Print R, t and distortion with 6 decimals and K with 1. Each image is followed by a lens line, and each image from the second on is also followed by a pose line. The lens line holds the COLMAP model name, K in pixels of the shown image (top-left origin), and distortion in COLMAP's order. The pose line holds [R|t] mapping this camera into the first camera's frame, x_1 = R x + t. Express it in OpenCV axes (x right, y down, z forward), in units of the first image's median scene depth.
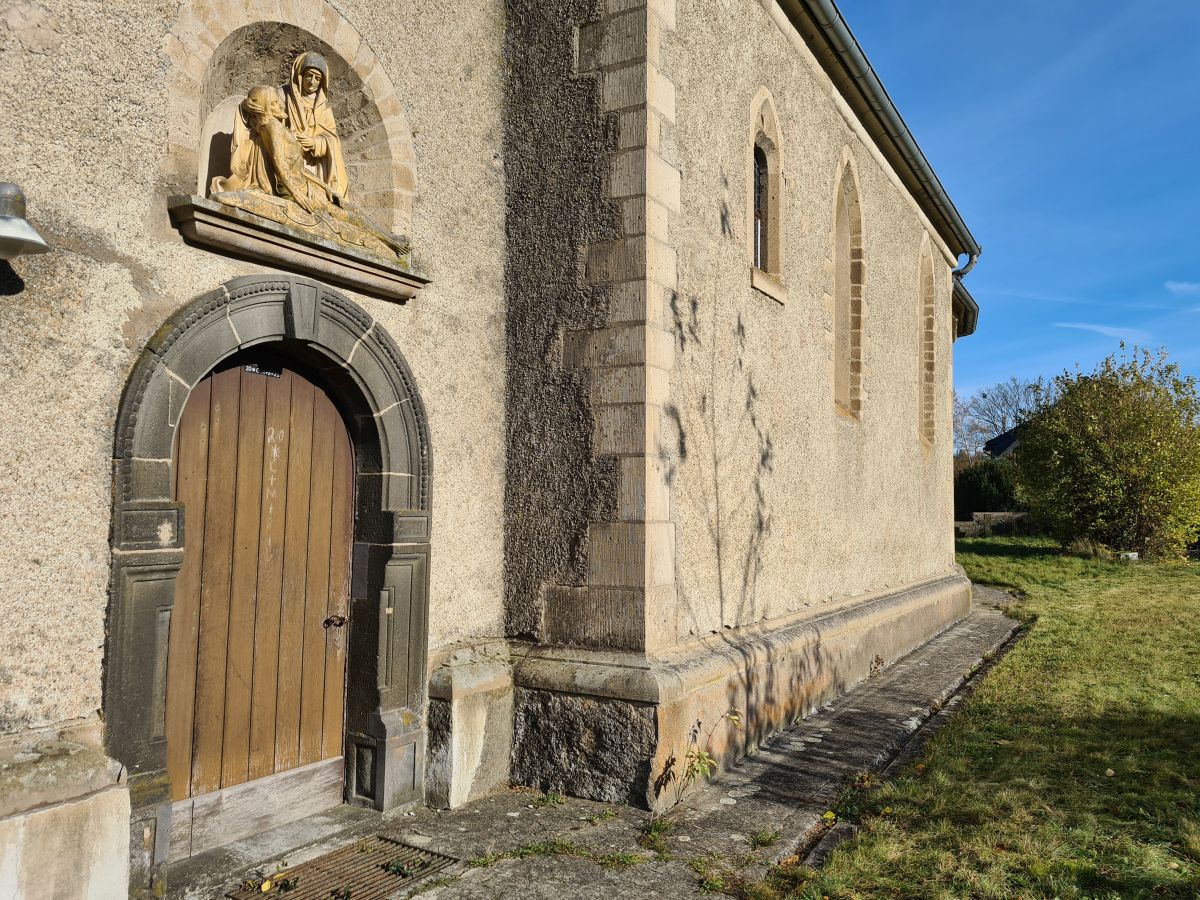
lens RADIAL K [[907.3, 0, 604.6], [0, 907.3, 454.9], [0, 0, 1]] dist [0.062883, -0.052377]
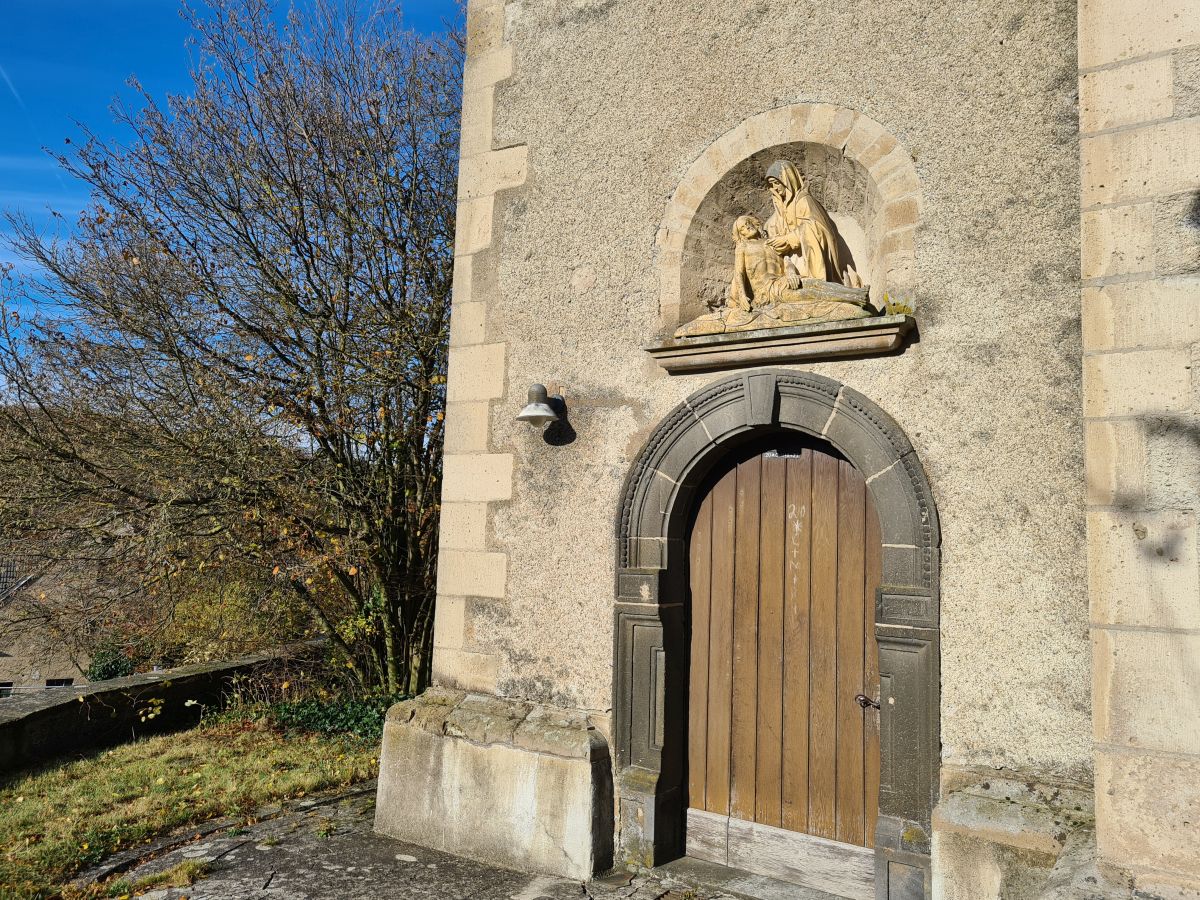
lens RADIAL K [[907.3, 0, 604.6], [0, 907.3, 454.9], [0, 0, 1]] dist [0.062883, -0.052377]
pose [[-0.032912, -0.105773, -0.993846, 0.743506], [0.032394, 0.993749, -0.106835, 0.020783], [0.998933, -0.035711, -0.029280, 0.820639]]
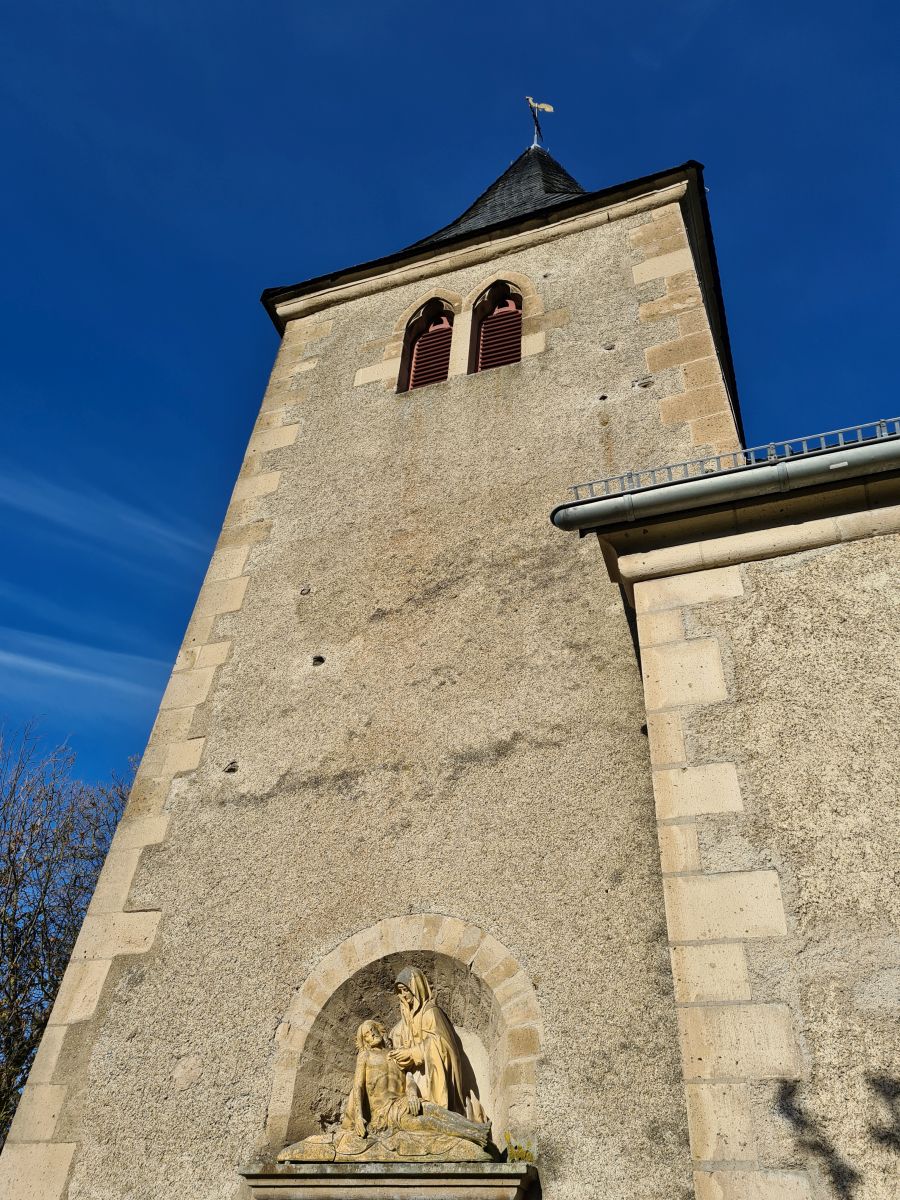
lens RADIAL K [[907.3, 0, 441.7], [0, 907.3, 628.1], [0, 0, 1]] dist [0.062883, -0.052377]
pose [[0.200043, -0.642647, -0.739586, 0.778228], [-0.004310, 0.754259, -0.656562, -0.021750], [0.979778, 0.134529, 0.148115, 0.828622]]
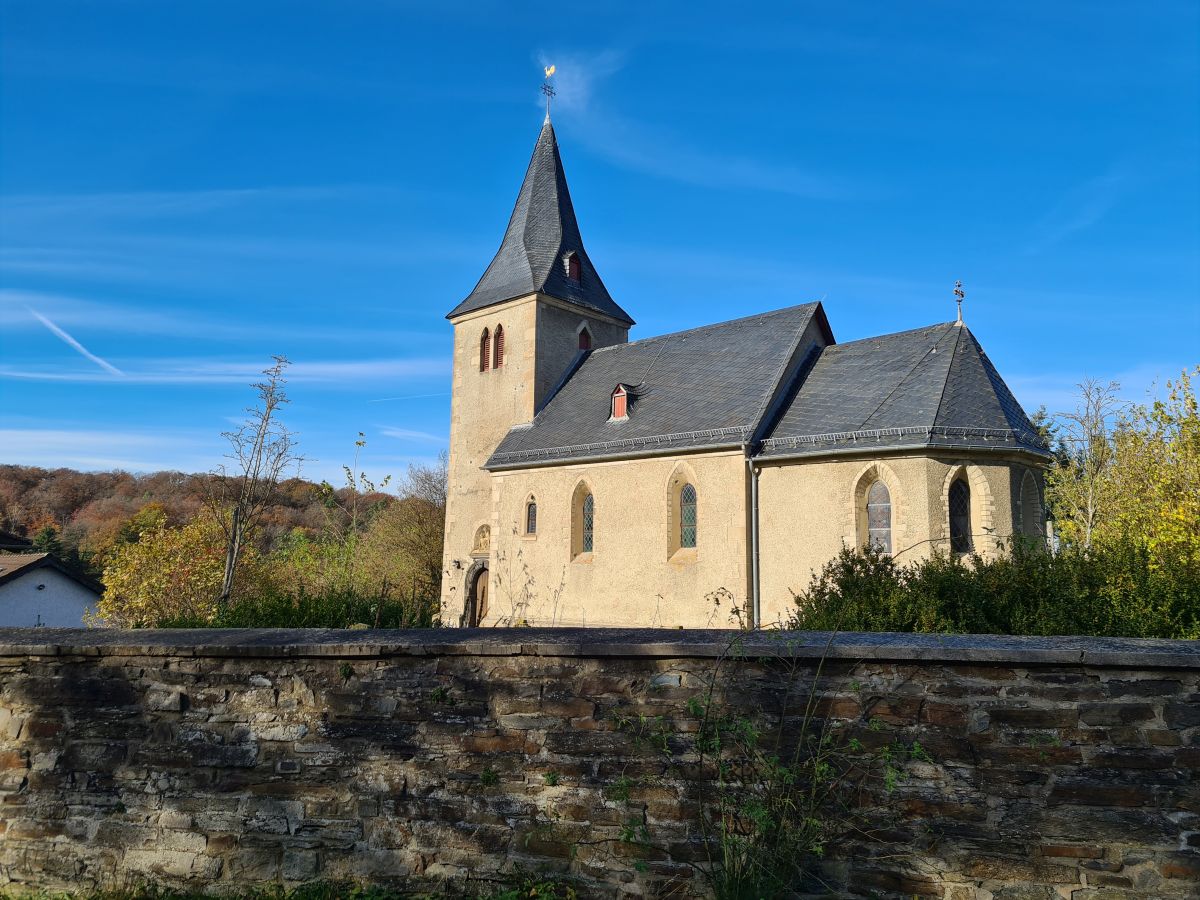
lens RADIAL K [[907.3, 0, 604.6], [0, 907.3, 454.9], [0, 0, 1]] dist [0.062883, -0.052377]
pose [[-0.187157, -0.154597, -0.970089, 6.604090], [0.036549, 0.985759, -0.164145, 0.214643], [0.981650, -0.066177, -0.178841, 3.275779]]
